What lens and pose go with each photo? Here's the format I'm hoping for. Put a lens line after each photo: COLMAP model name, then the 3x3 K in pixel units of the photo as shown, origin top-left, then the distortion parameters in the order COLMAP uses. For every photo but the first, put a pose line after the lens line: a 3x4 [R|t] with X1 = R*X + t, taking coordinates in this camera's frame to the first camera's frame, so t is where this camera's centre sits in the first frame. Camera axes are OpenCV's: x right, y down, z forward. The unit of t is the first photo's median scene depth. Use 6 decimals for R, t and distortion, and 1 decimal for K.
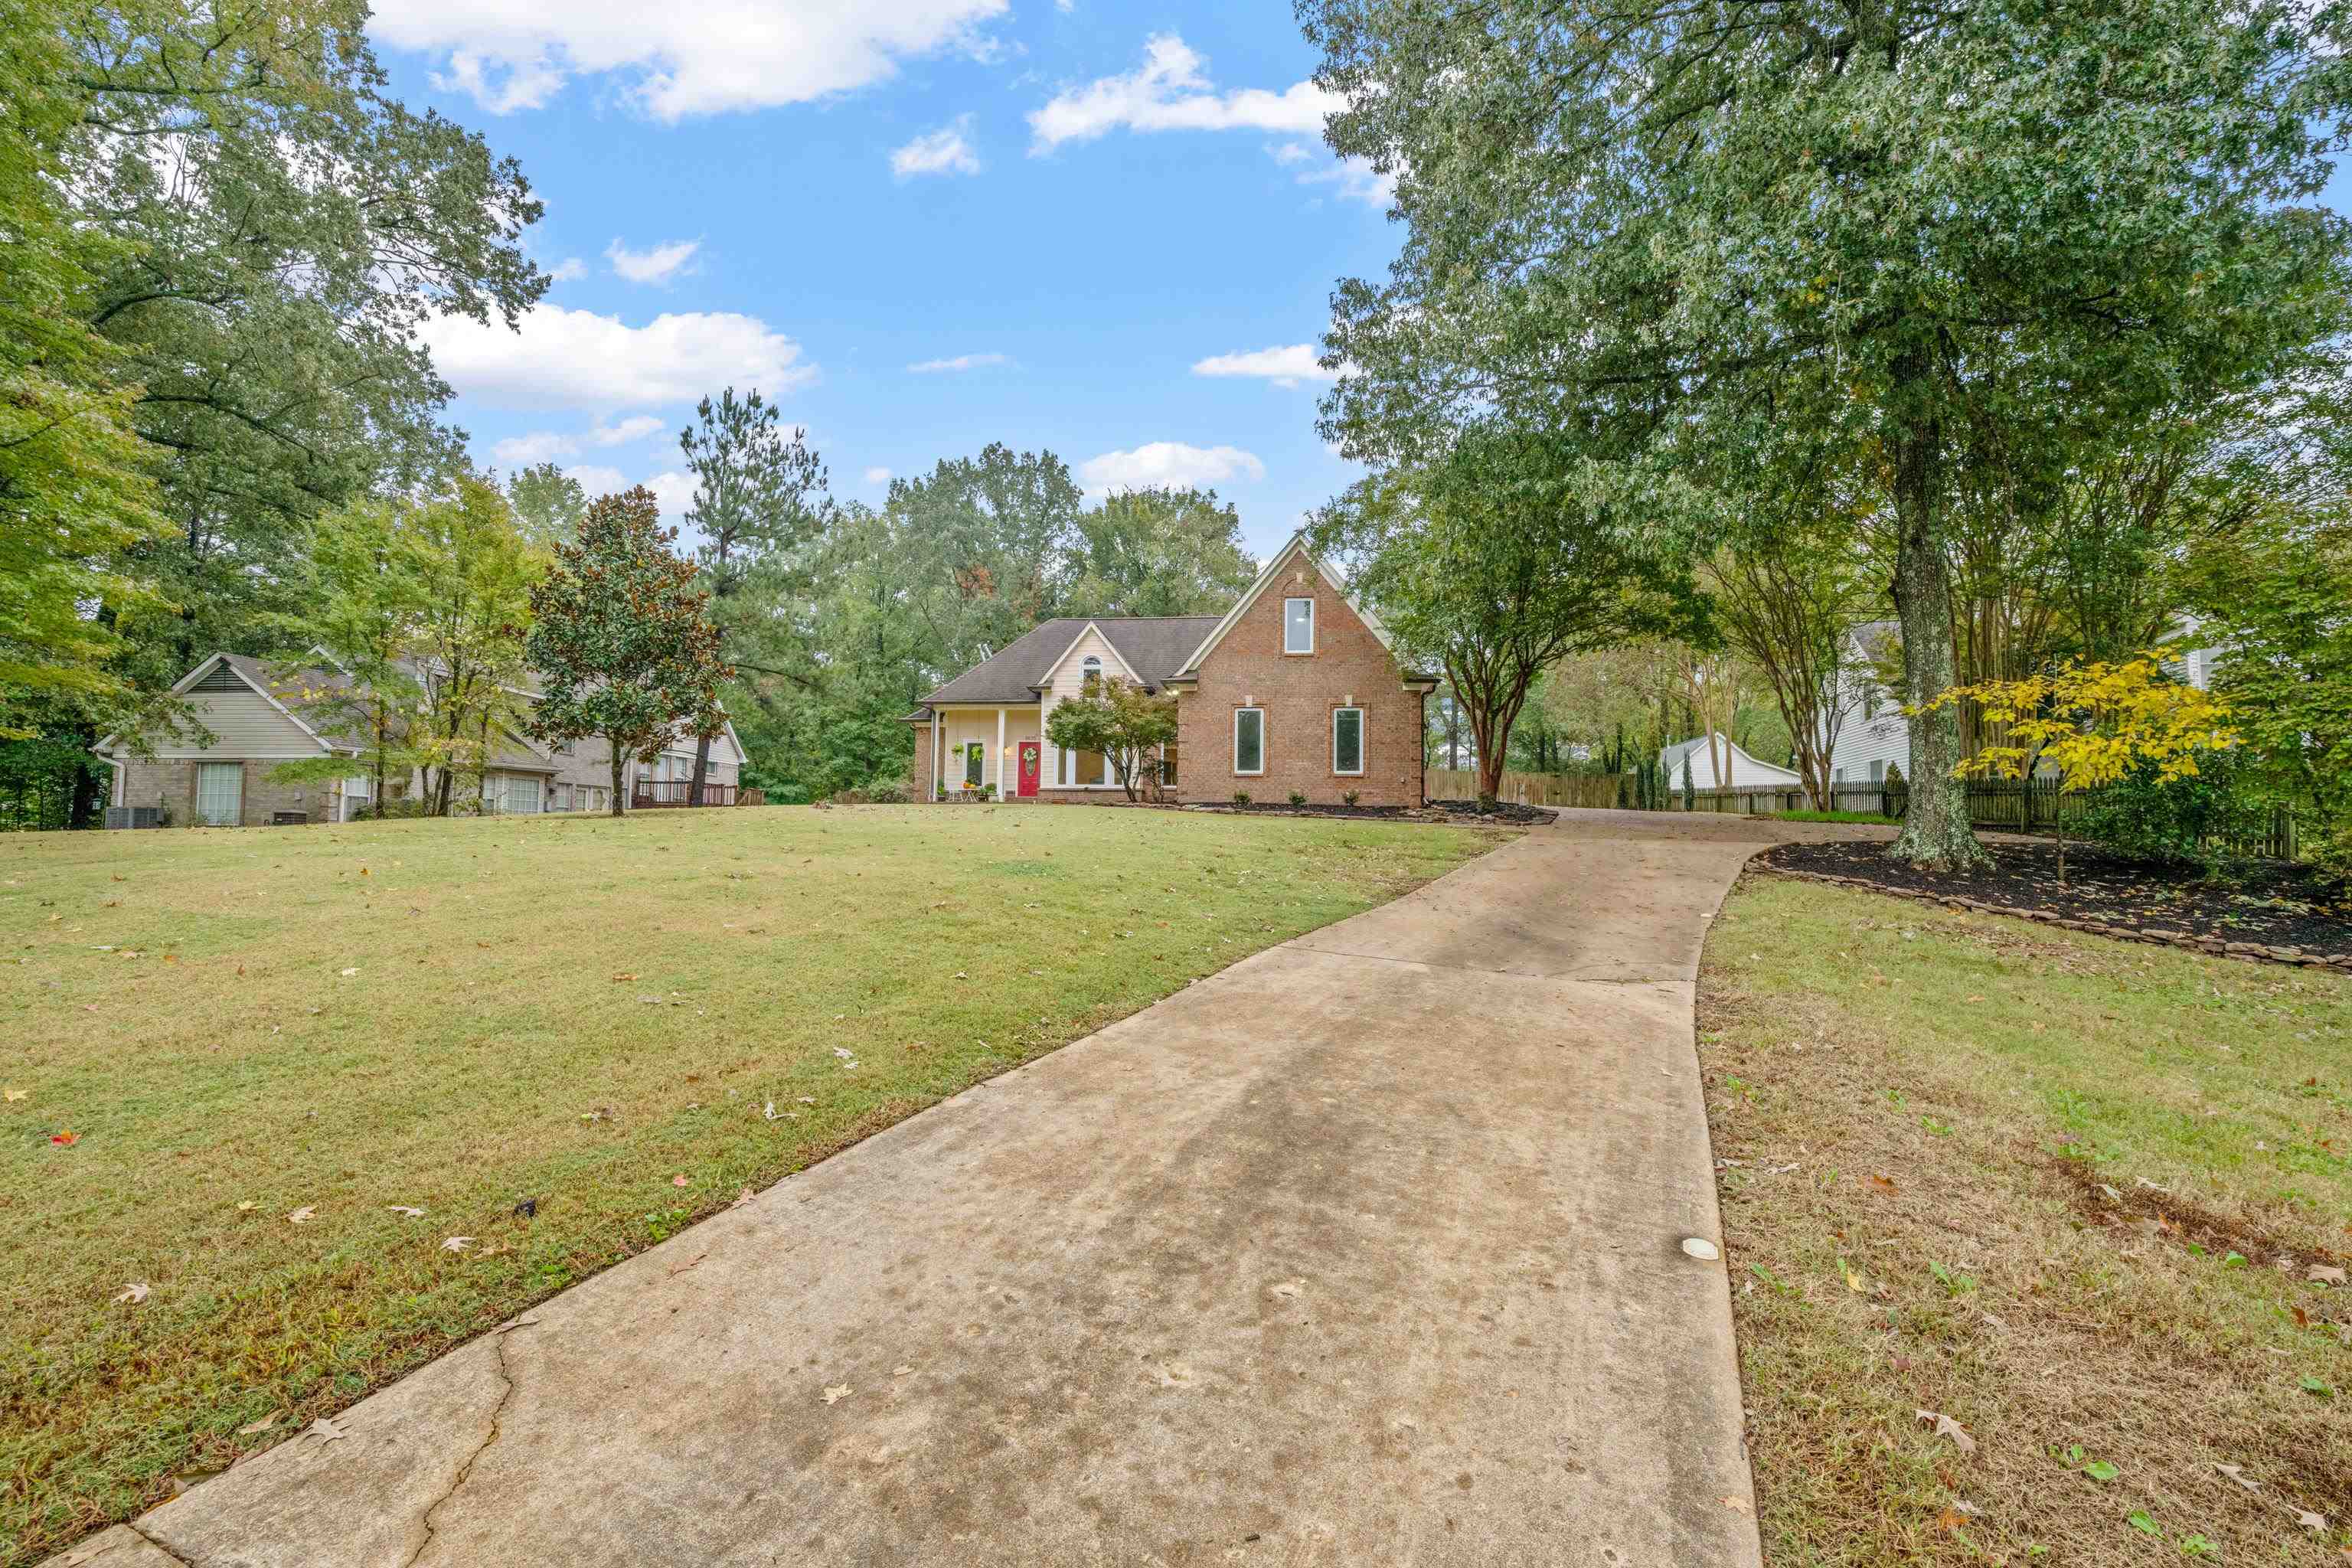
lens RADIAL K [[1065.2, 0, 1179.4], [0, 1065.2, 780.9], [0, 0, 1]] dist [0.002548, -0.000780]
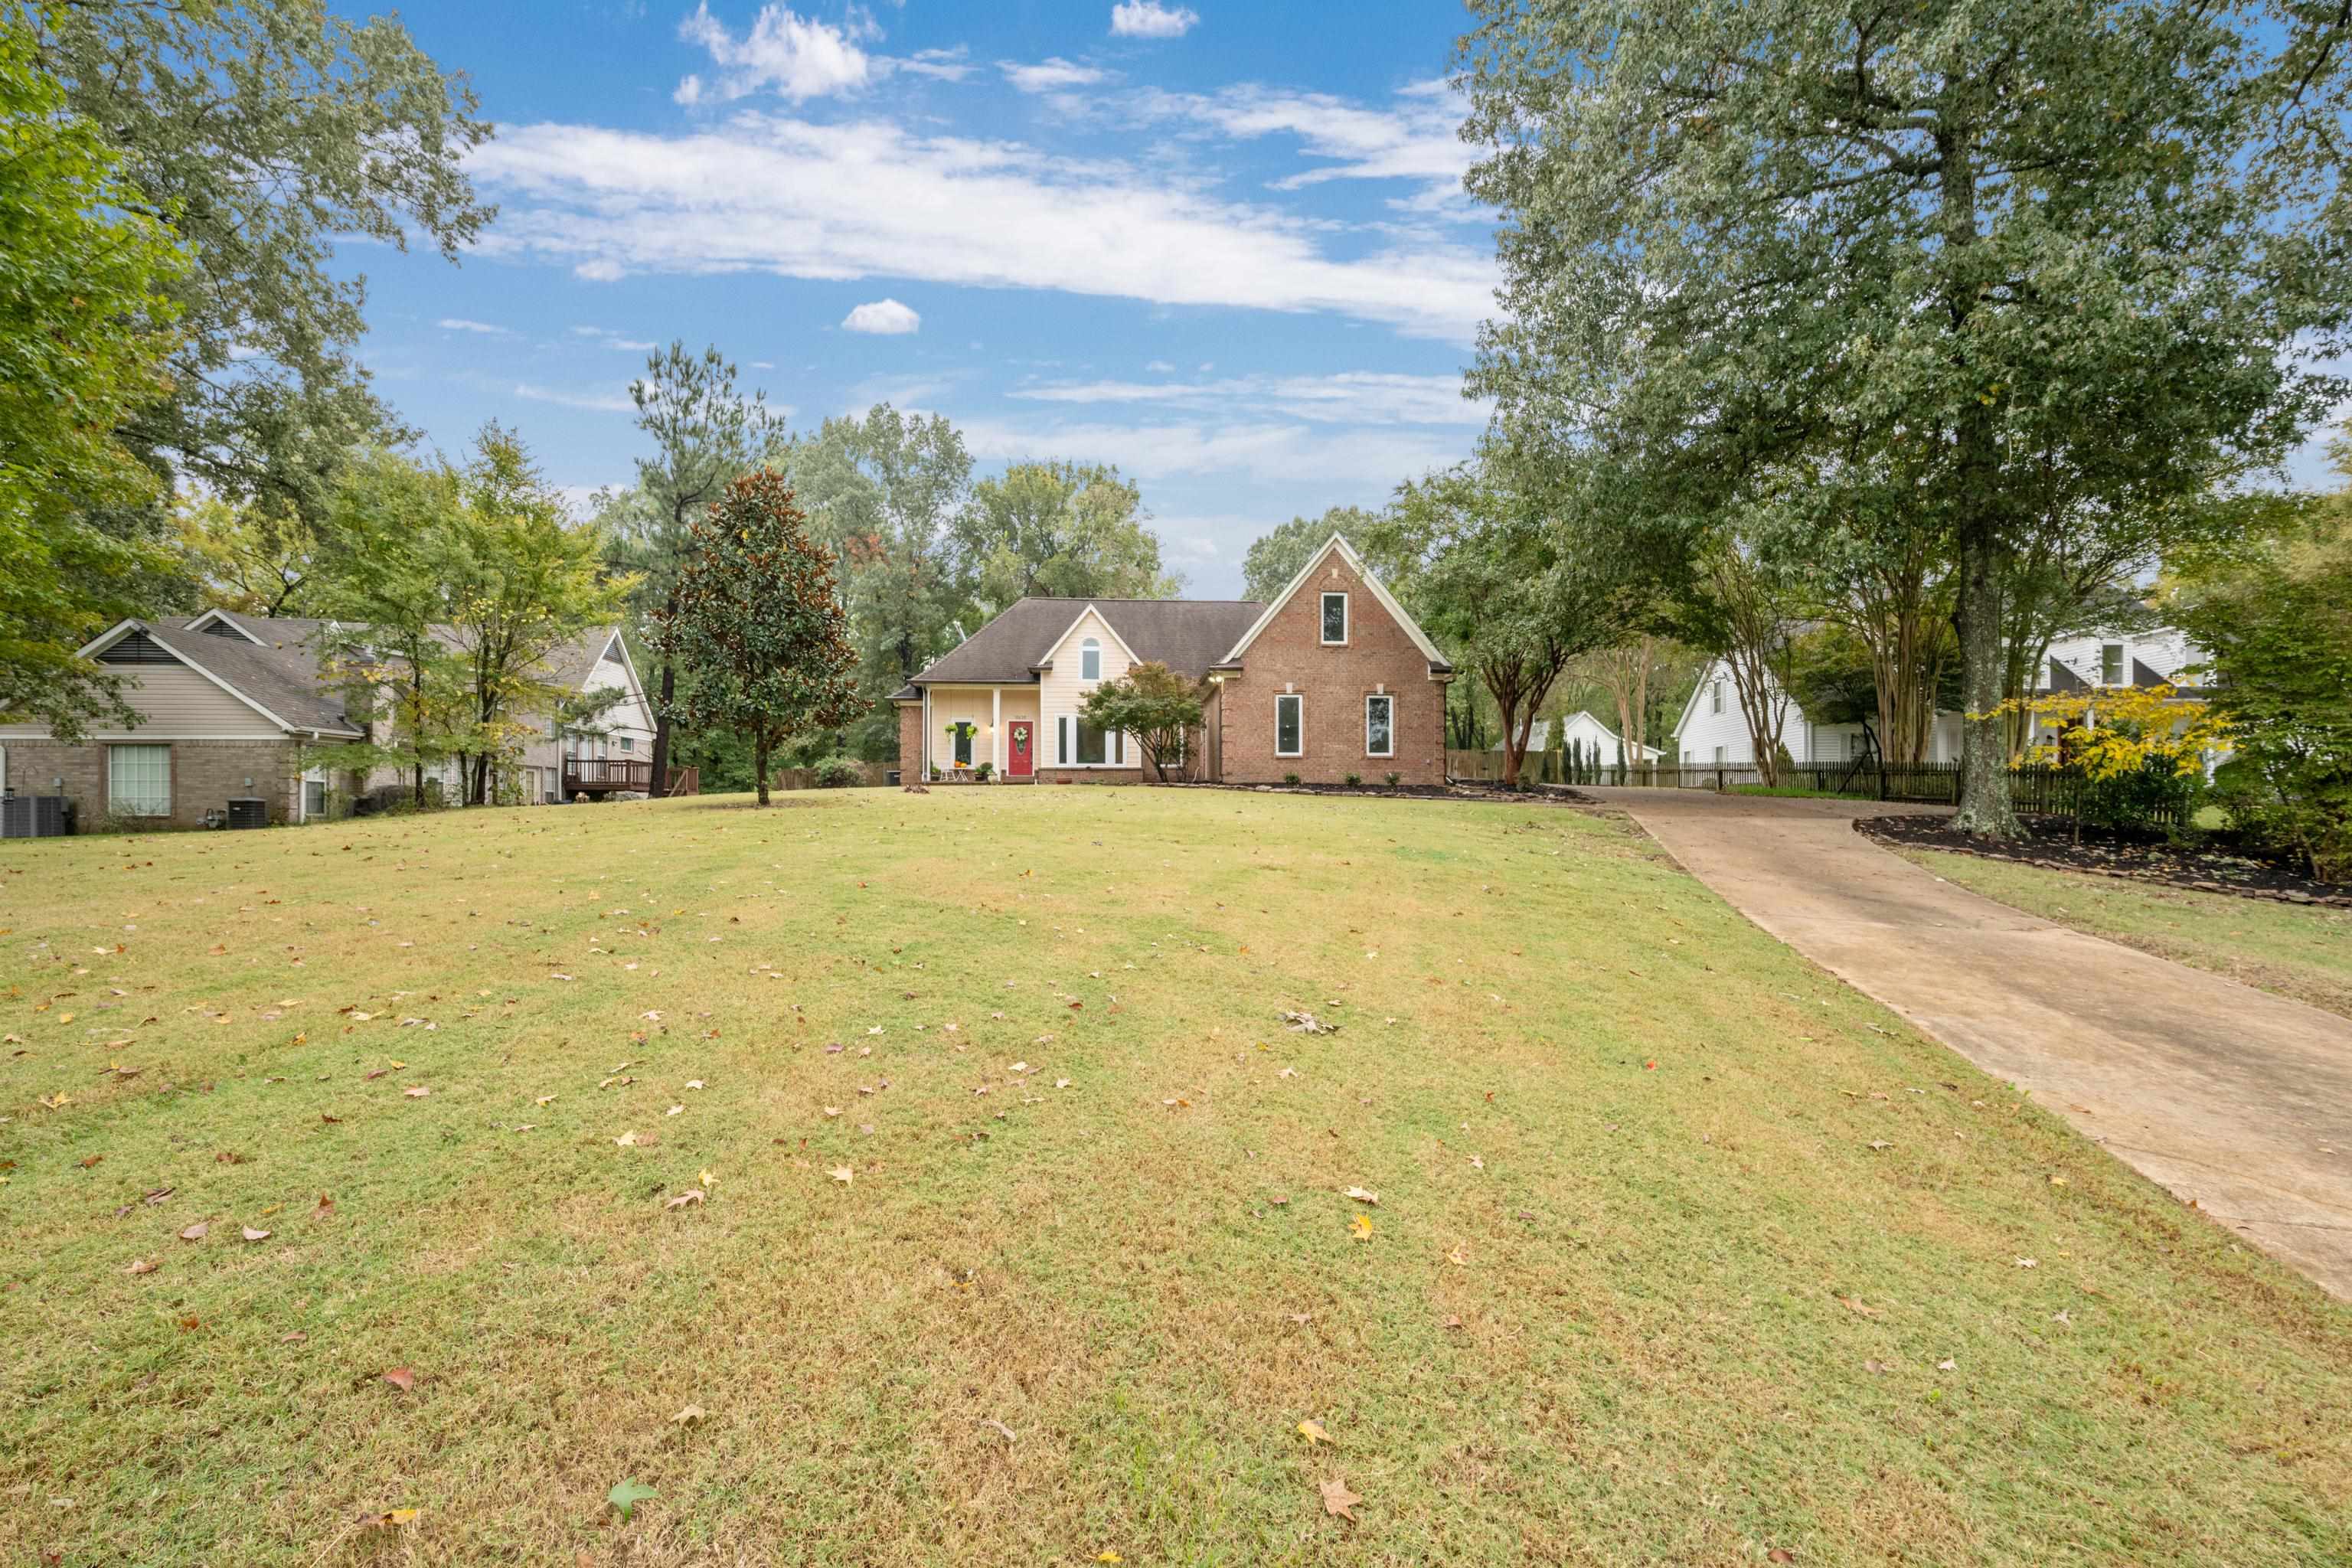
lens RADIAL K [[1065.2, 0, 1189.1], [0, 1065.2, 795.0], [0, 0, 1]] dist [0.002548, -0.000780]
pose [[0.979358, -0.010121, 0.201878, -0.202626], [0.001338, 0.999048, 0.043594, -0.011219], [-0.202127, -0.042424, 0.978440, -0.029077]]
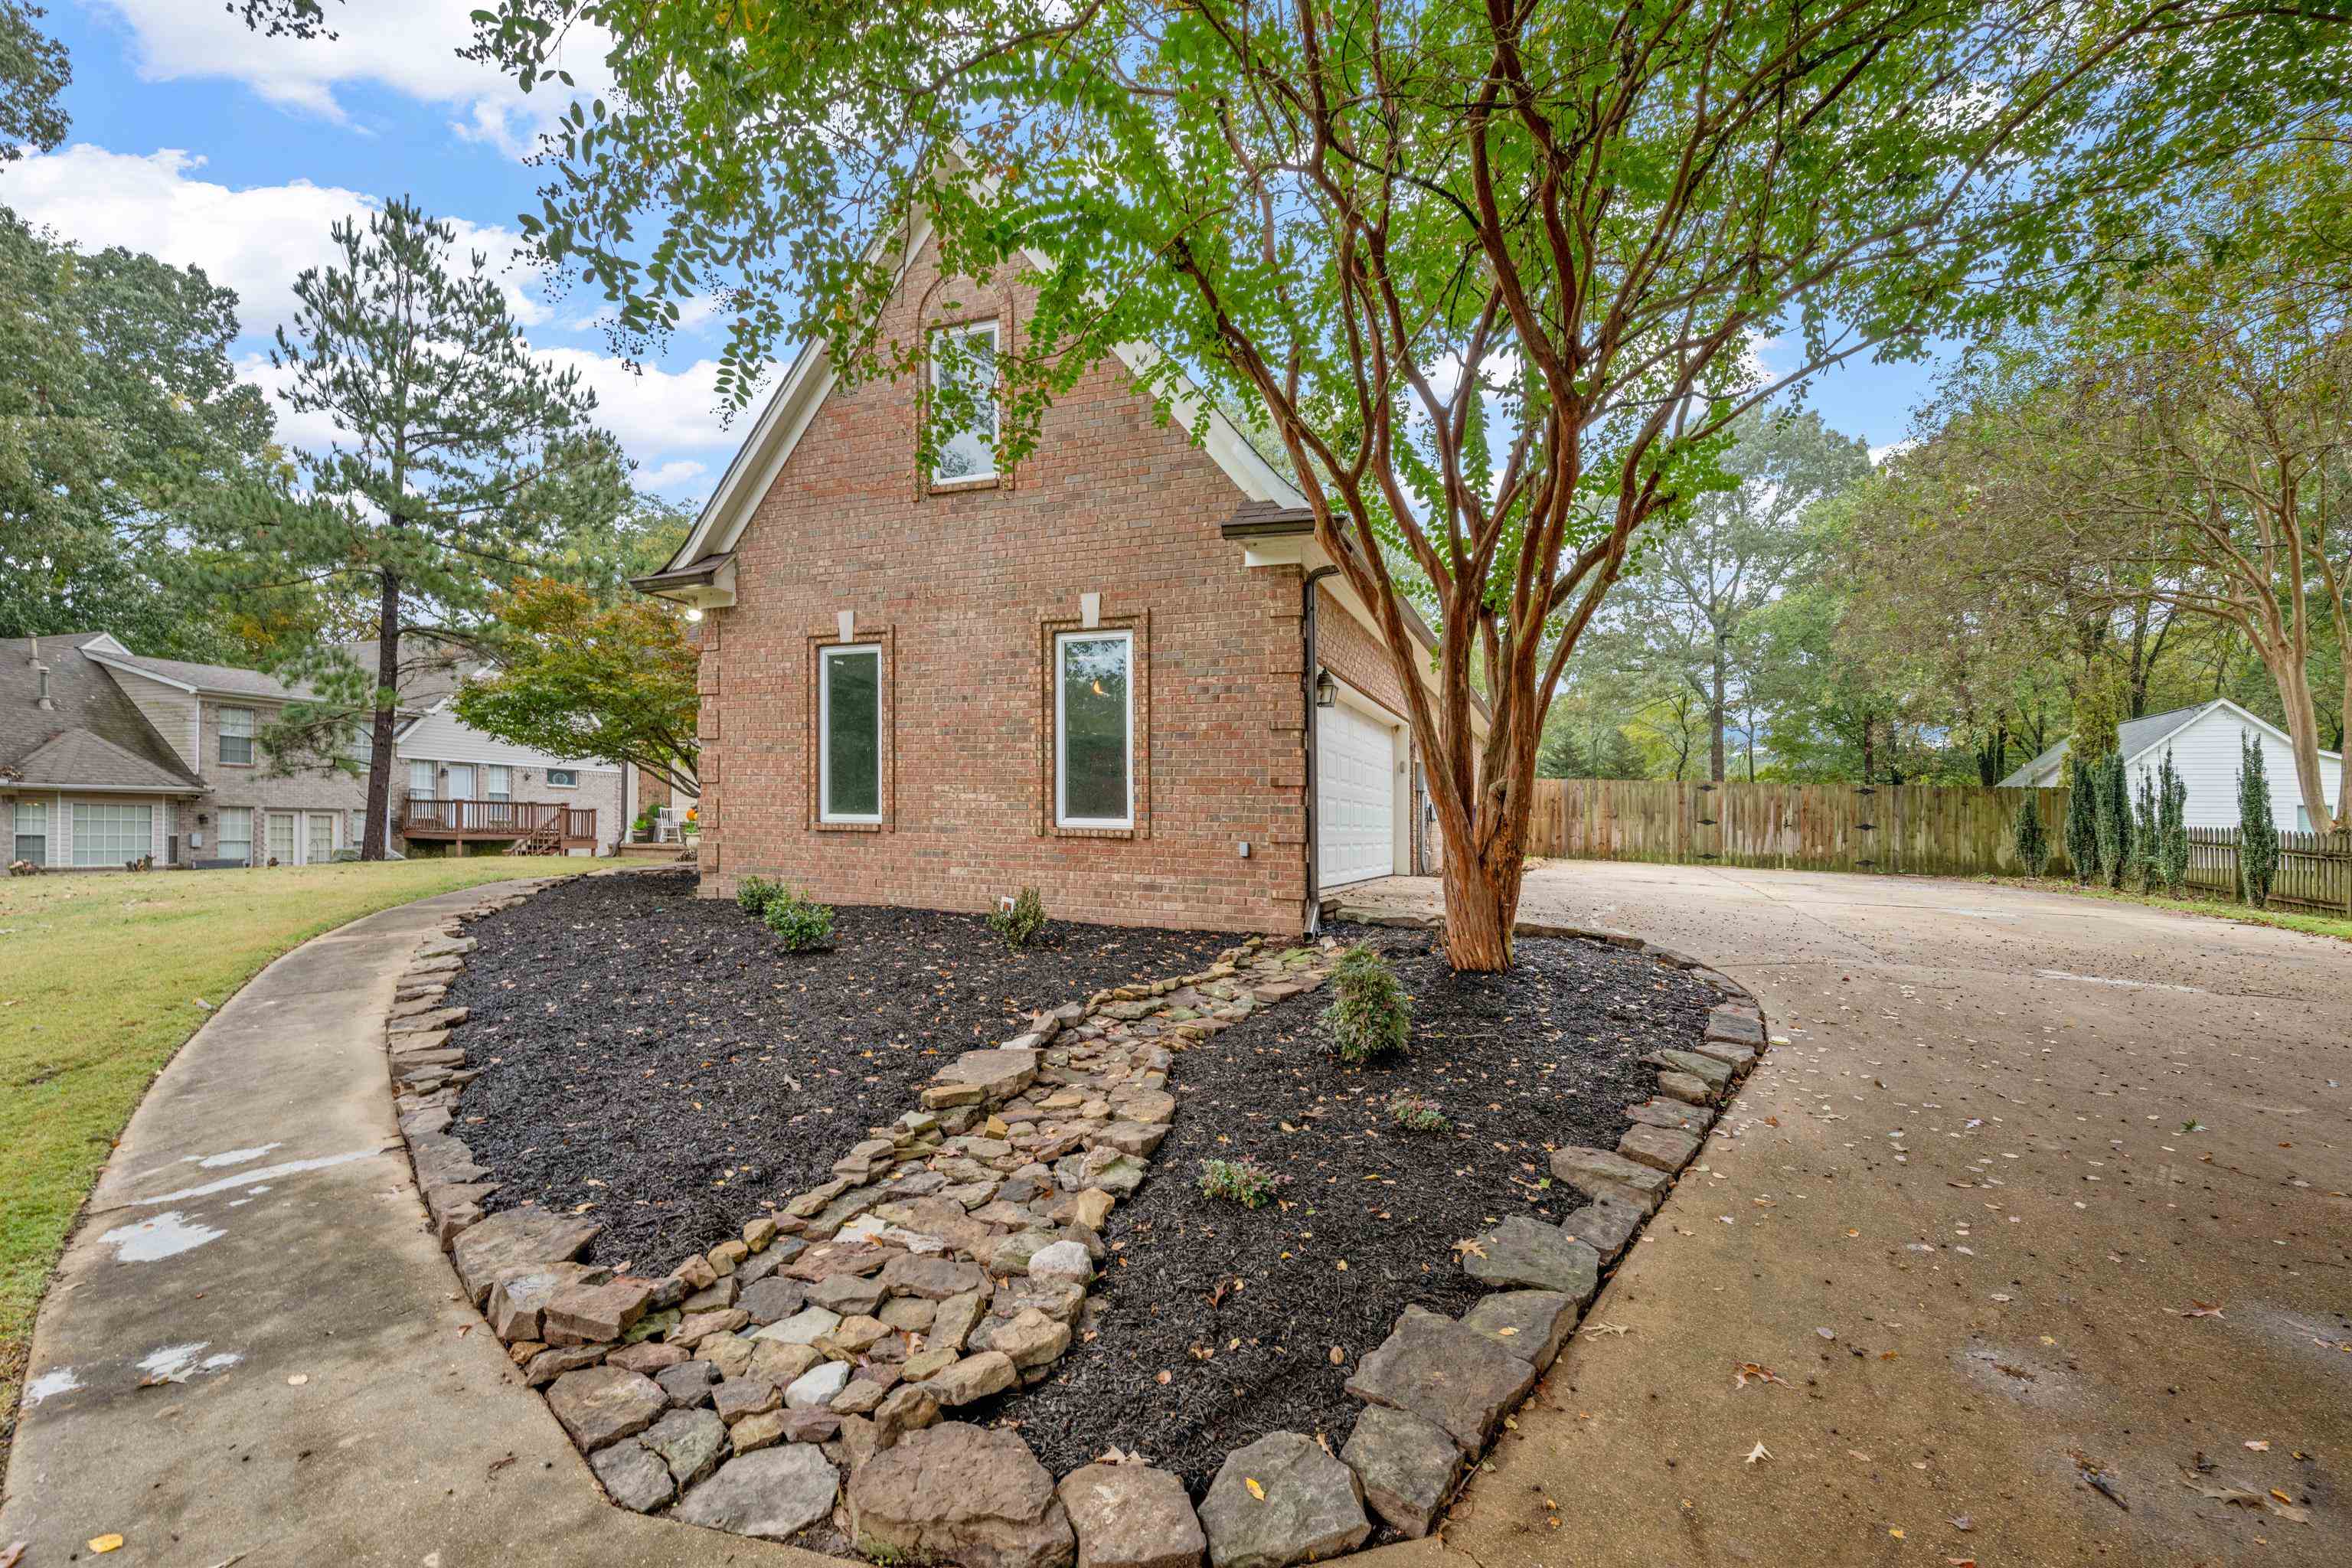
lens RADIAL K [[1065.2, 0, 1162.1], [0, 1065.2, 774.6], [0, 0, 1]] dist [0.002548, -0.000780]
pose [[0.963561, -0.011495, -0.267242, 0.213327], [0.011592, 0.999932, -0.001215, -0.018156], [0.267238, -0.001927, 0.963629, 0.544126]]
